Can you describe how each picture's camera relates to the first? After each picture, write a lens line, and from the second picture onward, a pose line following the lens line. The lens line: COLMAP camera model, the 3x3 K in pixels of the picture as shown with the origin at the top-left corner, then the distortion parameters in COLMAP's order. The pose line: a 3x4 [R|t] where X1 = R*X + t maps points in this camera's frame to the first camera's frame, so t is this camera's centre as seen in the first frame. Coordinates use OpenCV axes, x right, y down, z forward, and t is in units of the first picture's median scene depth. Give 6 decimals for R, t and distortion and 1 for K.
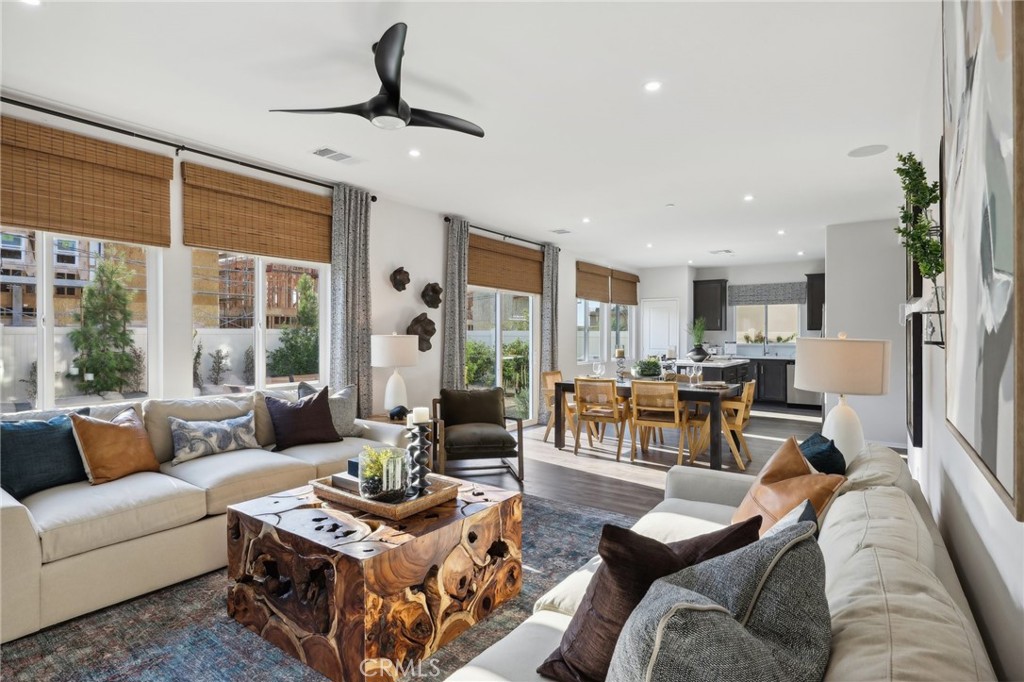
lens RADIAL K [[520.6, 0, 507.8], [0, 520.6, 336.2], [0, 0, 1]] dist [0.003338, -0.003211]
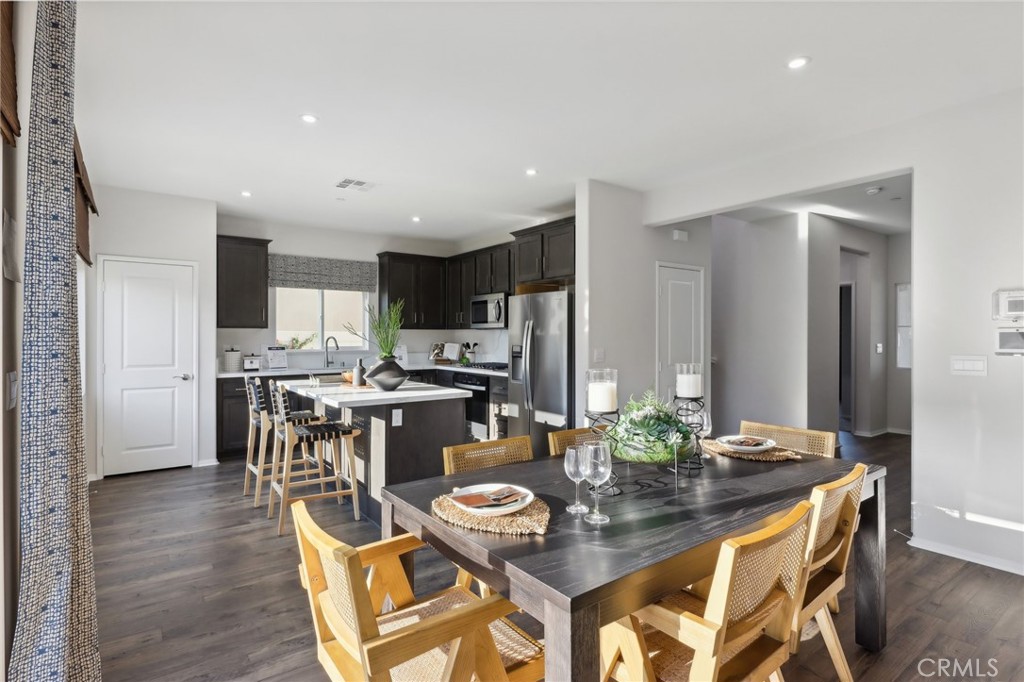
lens RADIAL K [[514.8, 0, 509.5], [0, 514.8, 337.7], [0, 0, 1]] dist [0.010908, -0.010781]
pose [[0.316841, -0.005099, 0.948465, -0.051586], [0.003320, 0.999985, 0.004267, -0.001809], [-0.948473, 0.001797, 0.316853, 0.590358]]
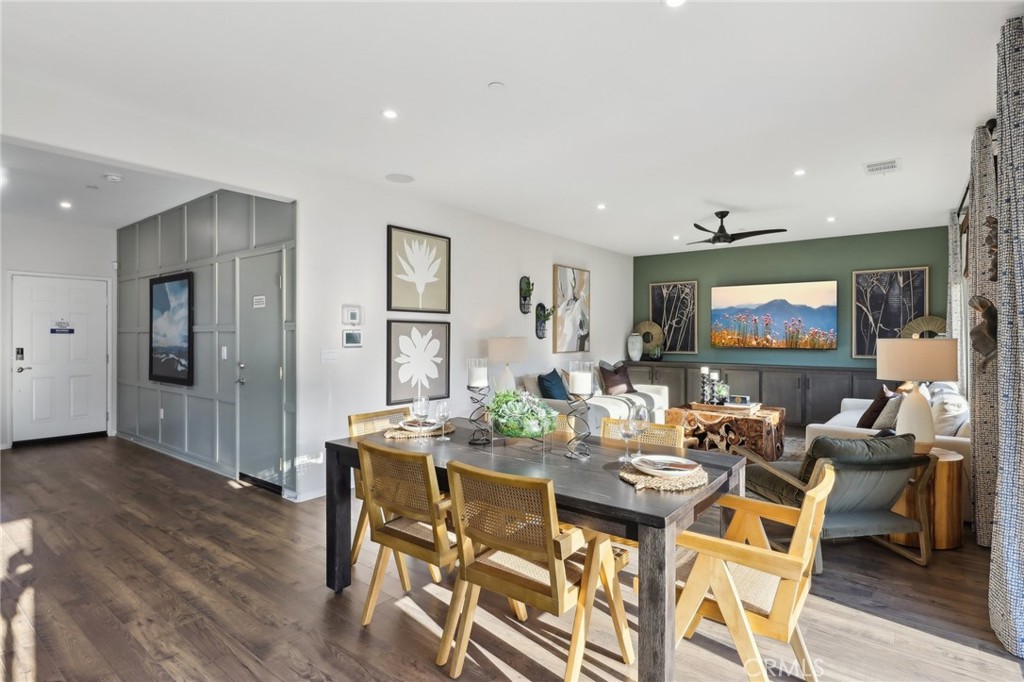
lens RADIAL K [[520.6, 0, 507.8], [0, 520.6, 336.2], [0, 0, 1]] dist [0.003338, -0.003211]
pose [[-0.998955, -0.003112, 0.045603, 0.158247], [-0.002945, 0.999989, 0.003726, -0.002150], [-0.045614, 0.003587, -0.998953, 0.861829]]
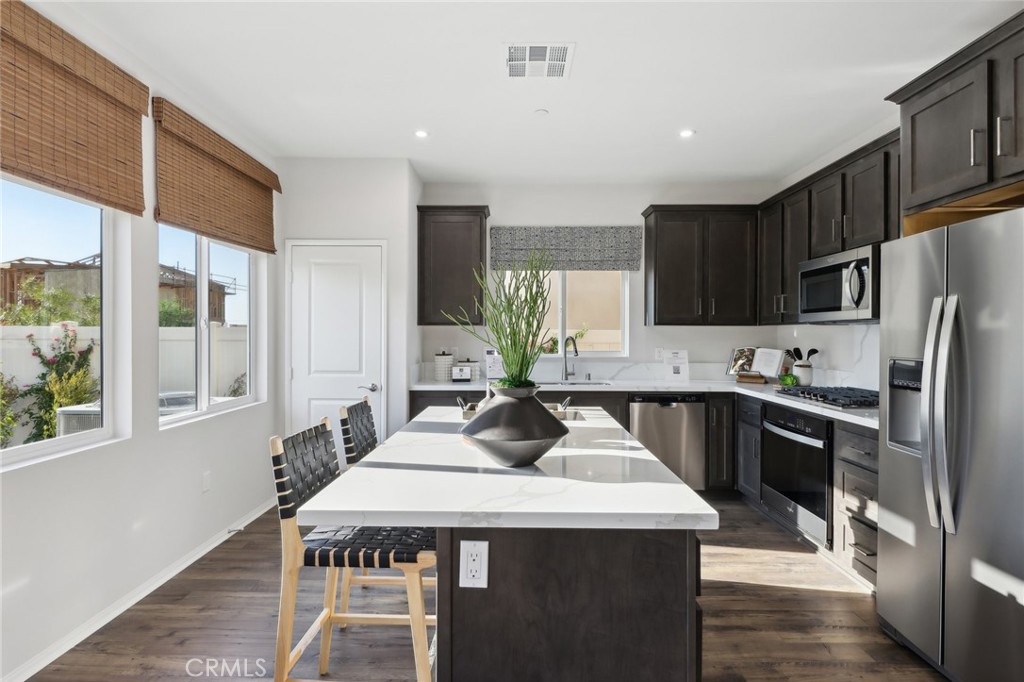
lens RADIAL K [[514.8, 0, 509.5], [0, 514.8, 337.7], [0, 0, 1]] dist [0.010908, -0.010781]
pose [[0.824317, -0.001846, 0.566126, 0.197689], [0.000423, 0.999996, 0.002644, -0.001536], [-0.566128, -0.001940, 0.824315, 0.667499]]
